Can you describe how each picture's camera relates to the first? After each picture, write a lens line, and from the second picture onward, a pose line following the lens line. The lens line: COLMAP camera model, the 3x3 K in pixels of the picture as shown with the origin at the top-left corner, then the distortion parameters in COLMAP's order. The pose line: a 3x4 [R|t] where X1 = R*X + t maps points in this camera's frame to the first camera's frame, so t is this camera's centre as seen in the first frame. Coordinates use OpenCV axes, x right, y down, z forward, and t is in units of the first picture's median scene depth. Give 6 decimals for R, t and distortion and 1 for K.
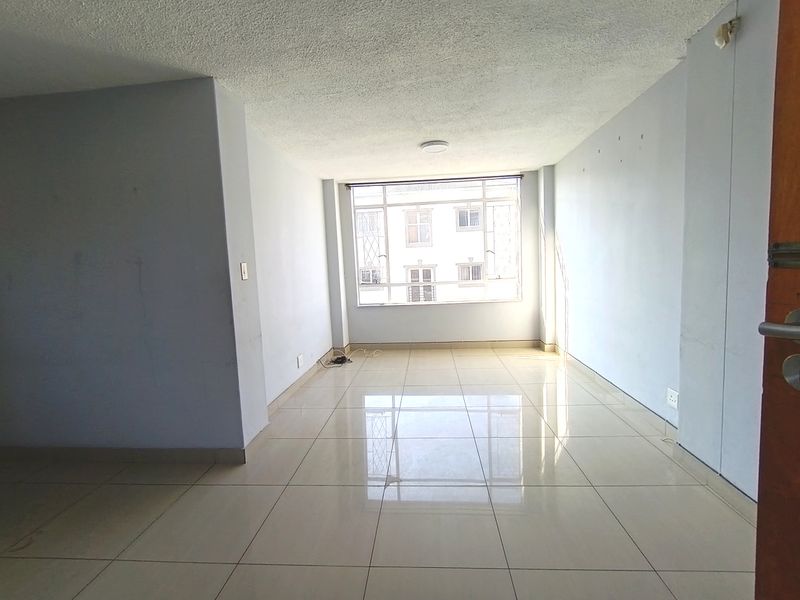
lens RADIAL K [[374.9, 0, 400.0], [0, 374.9, 300.0], [0, 0, 1]] dist [0.003025, 0.000034]
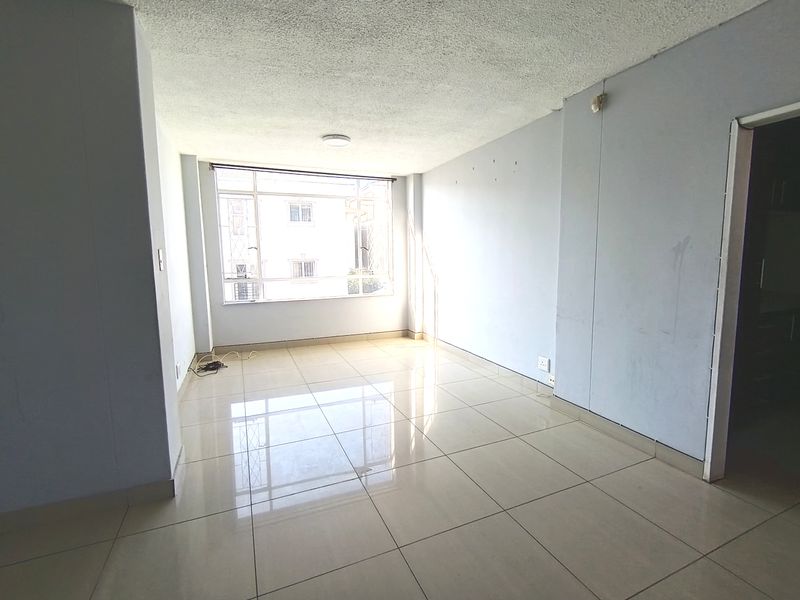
lens RADIAL K [[374.9, 0, 400.0], [0, 374.9, 300.0], [0, 0, 1]] dist [0.003025, 0.000034]
pose [[0.885654, -0.023426, 0.463754, -0.250812], [0.019758, 0.999723, 0.012767, 0.006520], [-0.463925, -0.002145, 0.885872, 0.039928]]
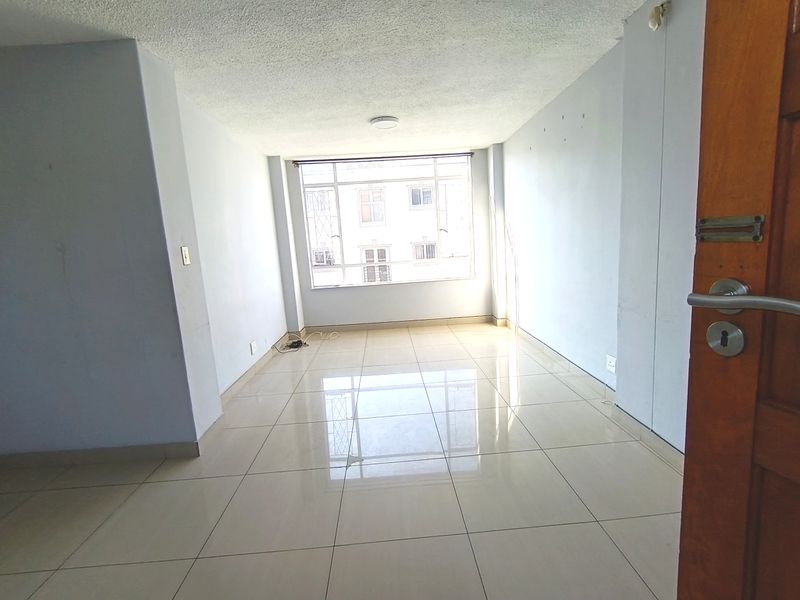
lens RADIAL K [[374.9, 0, 400.0], [0, 374.9, 300.0], [0, 0, 1]] dist [0.003025, 0.000034]
pose [[0.992594, -0.038226, 0.115309, 0.002033], [0.031991, 0.997949, 0.055447, -0.001232], [-0.117192, -0.051348, 0.991781, 0.004529]]
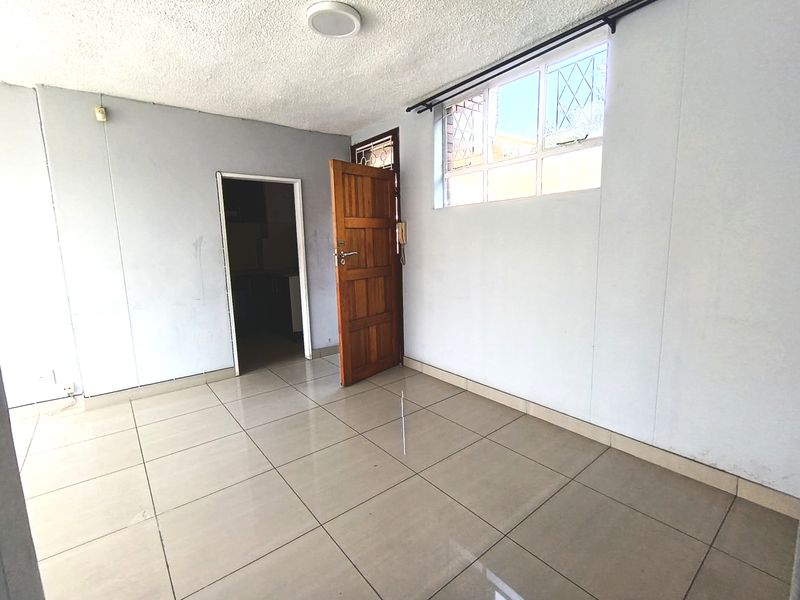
lens RADIAL K [[374.9, 0, 400.0], [0, 374.9, 300.0], [0, 0, 1]] dist [0.003025, 0.000034]
pose [[-0.683769, -0.042474, 0.728461, -0.618259], [0.130799, 0.975001, 0.179623, -0.026191], [-0.717880, 0.218103, -0.661120, 0.677908]]
